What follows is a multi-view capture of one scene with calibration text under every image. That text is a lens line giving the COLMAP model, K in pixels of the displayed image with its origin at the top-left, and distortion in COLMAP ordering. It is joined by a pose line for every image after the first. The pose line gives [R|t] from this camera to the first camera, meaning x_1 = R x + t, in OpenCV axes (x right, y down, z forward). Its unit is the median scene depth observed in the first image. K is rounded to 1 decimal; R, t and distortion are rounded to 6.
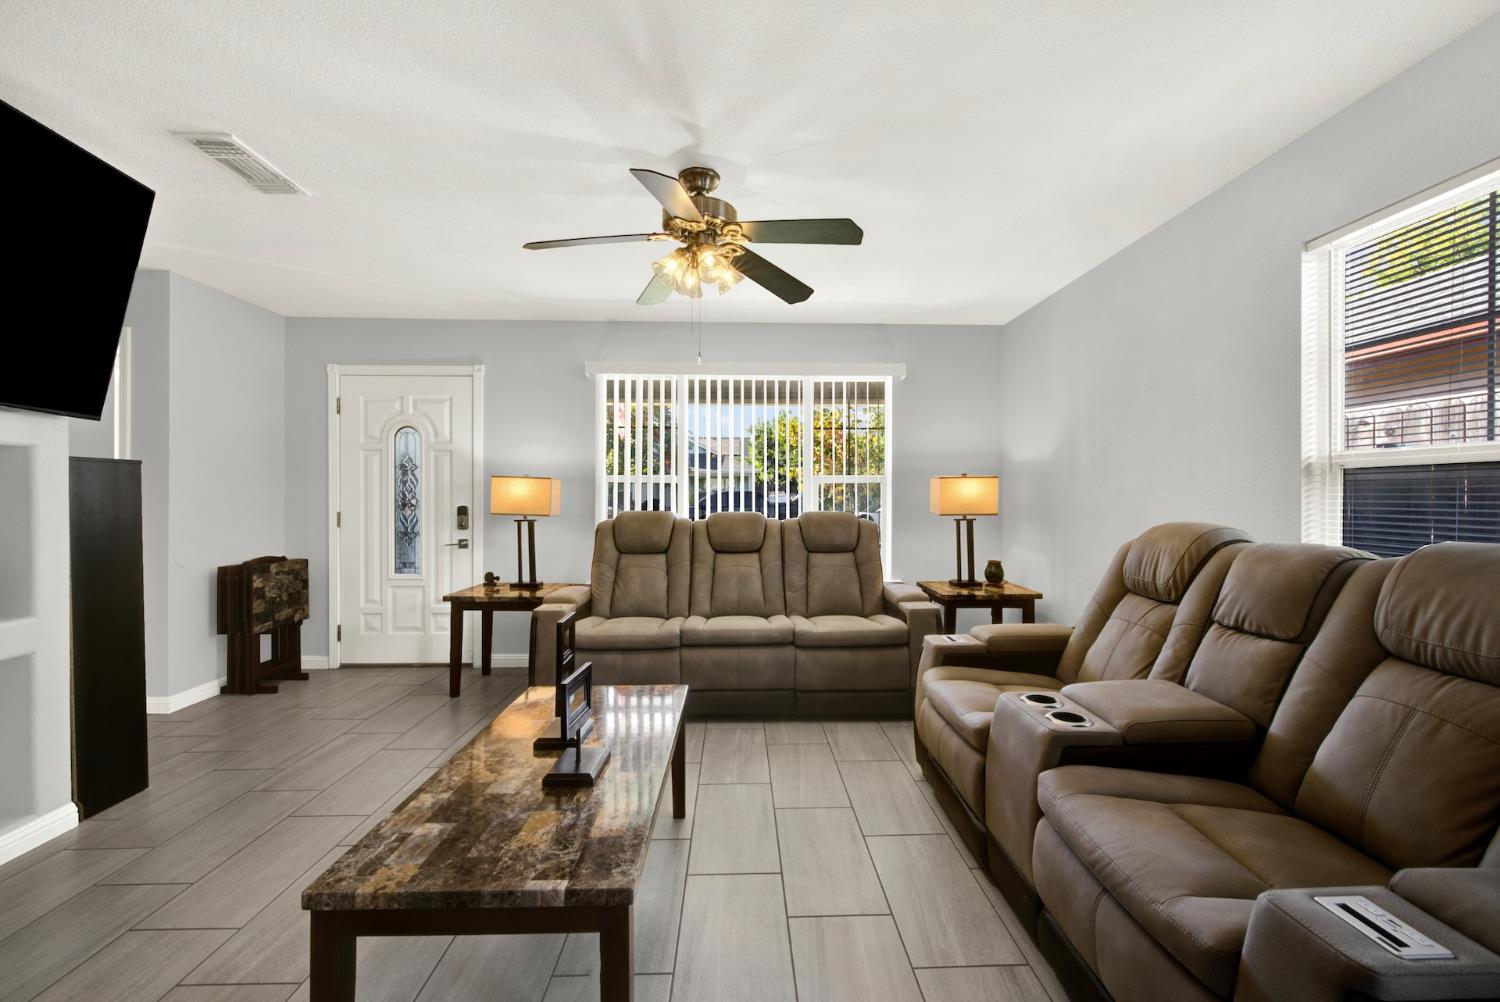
lens RADIAL K [[616.9, 0, 757.3], [0, 616.9, 499.6], [0, 0, 1]] dist [0.000873, -0.000870]
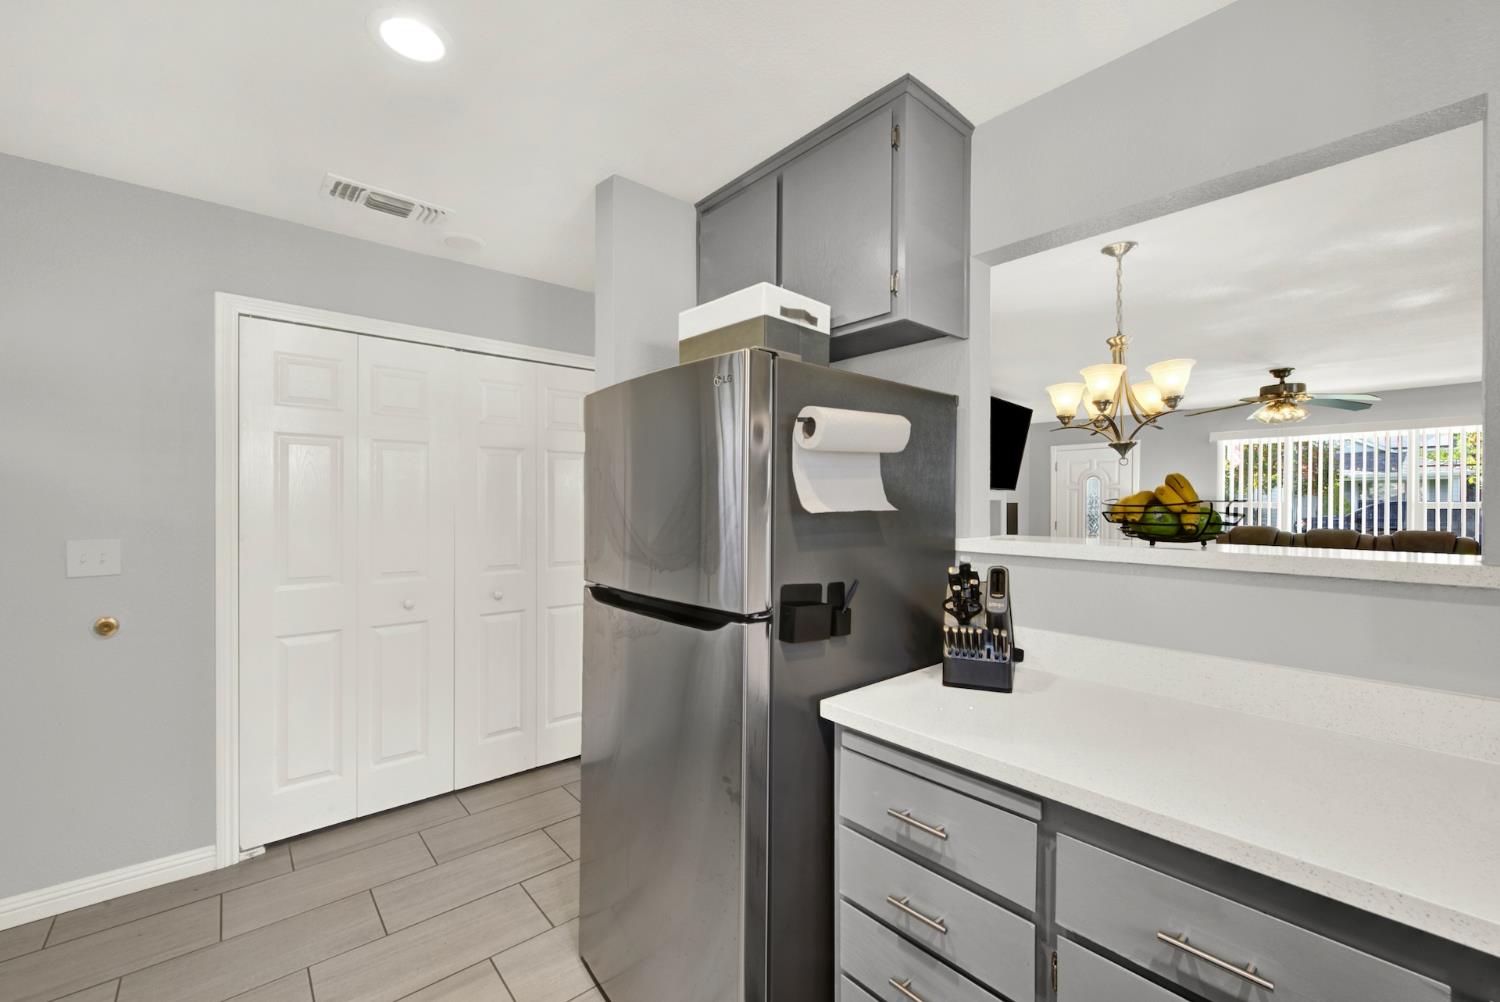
lens RADIAL K [[601.1, 0, 758.1], [0, 601.1, 503.1], [0, 0, 1]] dist [-0.000060, -0.000615]
pose [[0.635729, 0.006418, -0.771886, 0.226320], [-0.011290, 0.999936, -0.000985, -0.026297], [0.771830, 0.009341, 0.635760, -1.084555]]
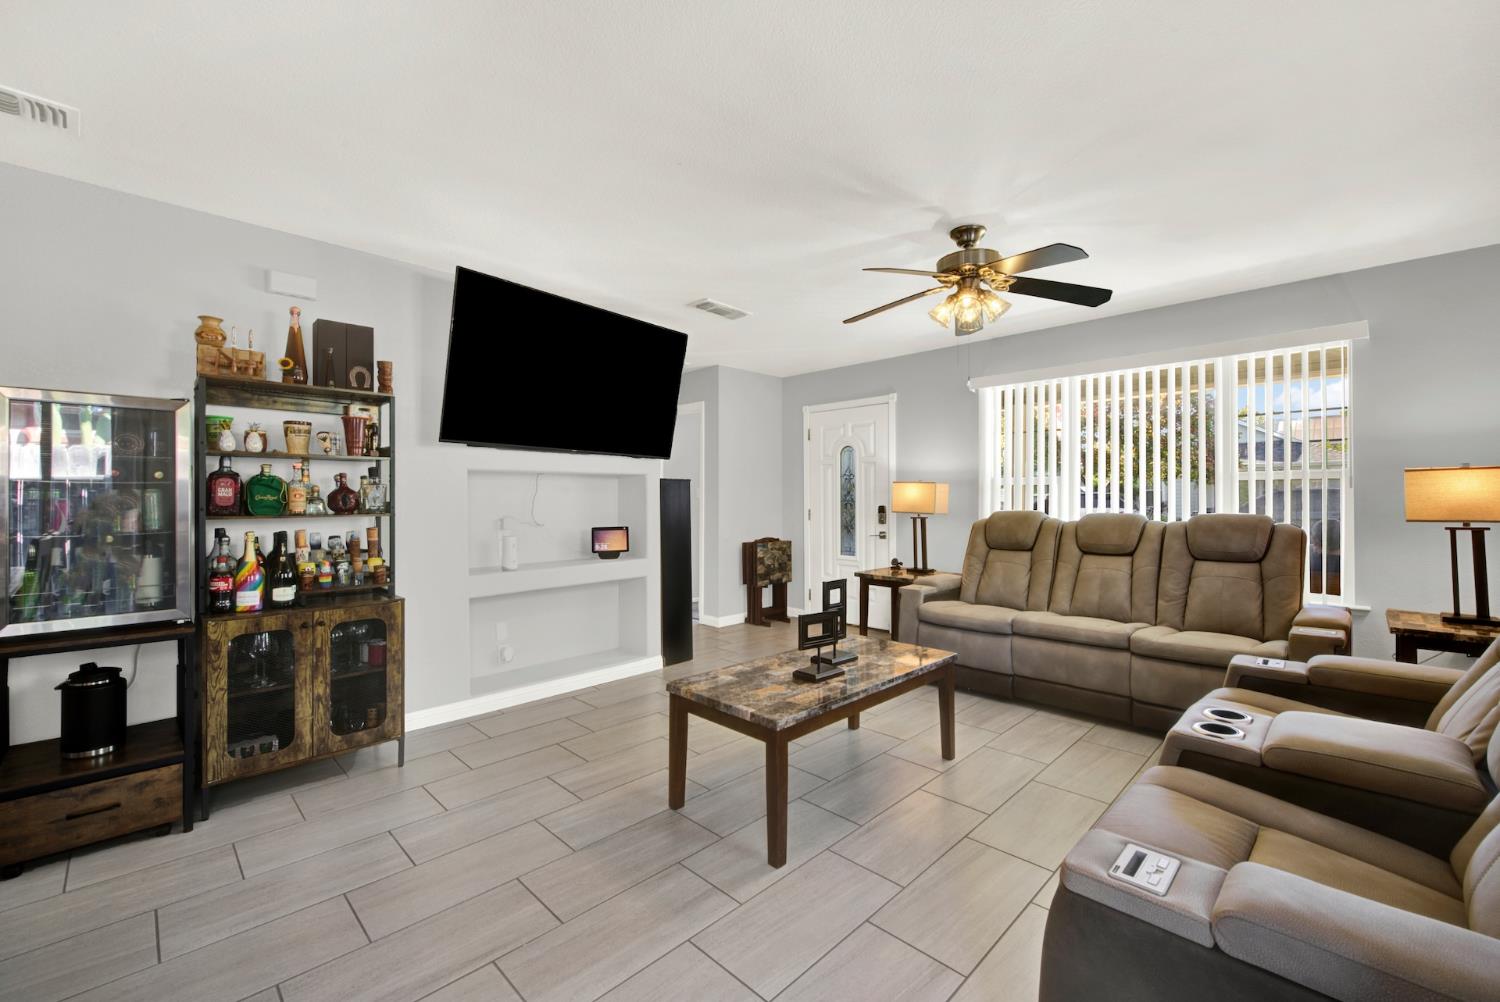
lens RADIAL K [[616.9, 0, 757.3], [0, 616.9, 499.6], [0, 0, 1]] dist [0.000873, -0.000870]
pose [[0.687634, -0.000940, -0.726057, 0.310277], [-0.000836, 0.999997, -0.002086, 0.000823], [0.726057, 0.002041, 0.687632, -0.074827]]
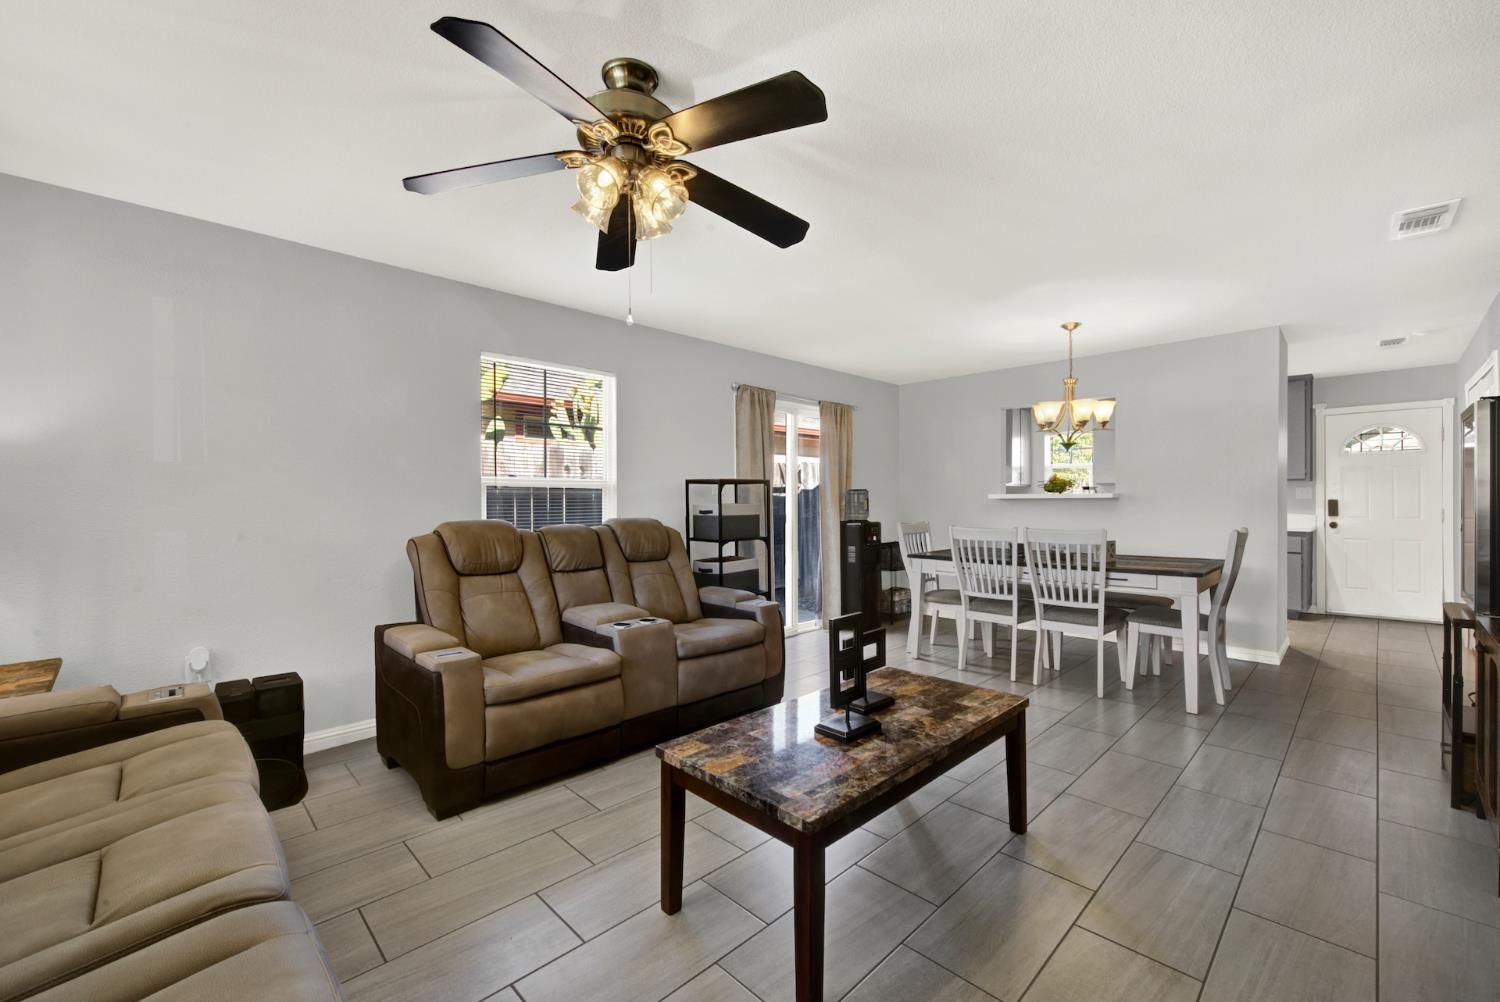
lens RADIAL K [[616.9, 0, 757.3], [0, 616.9, 499.6], [0, 0, 1]] dist [0.000873, -0.000870]
pose [[-0.679795, 0.003016, 0.733396, -0.477548], [0.007150, 0.999971, 0.002514, -0.005435], [-0.733367, 0.006953, -0.679797, 0.890510]]
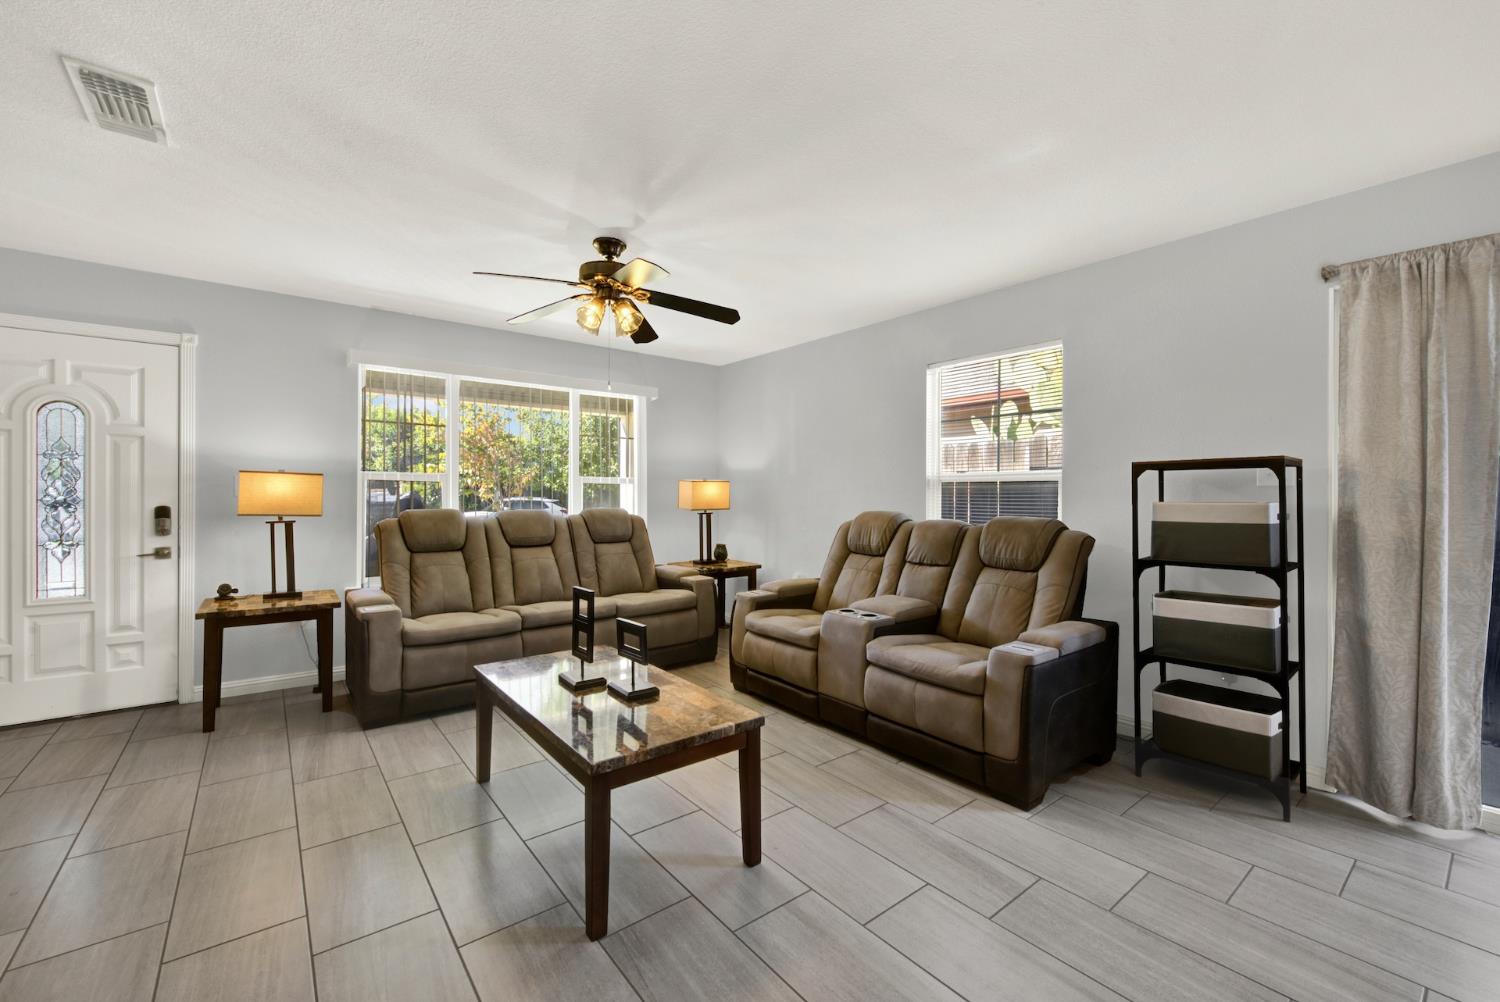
lens RADIAL K [[616.9, 0, 757.3], [0, 616.9, 499.6], [0, 0, 1]] dist [0.000873, -0.000870]
pose [[0.800776, -0.001530, 0.598962, -0.385776], [0.000371, 0.999998, 0.002057, 0.000377], [-0.598964, -0.001425, 0.800775, -0.123878]]
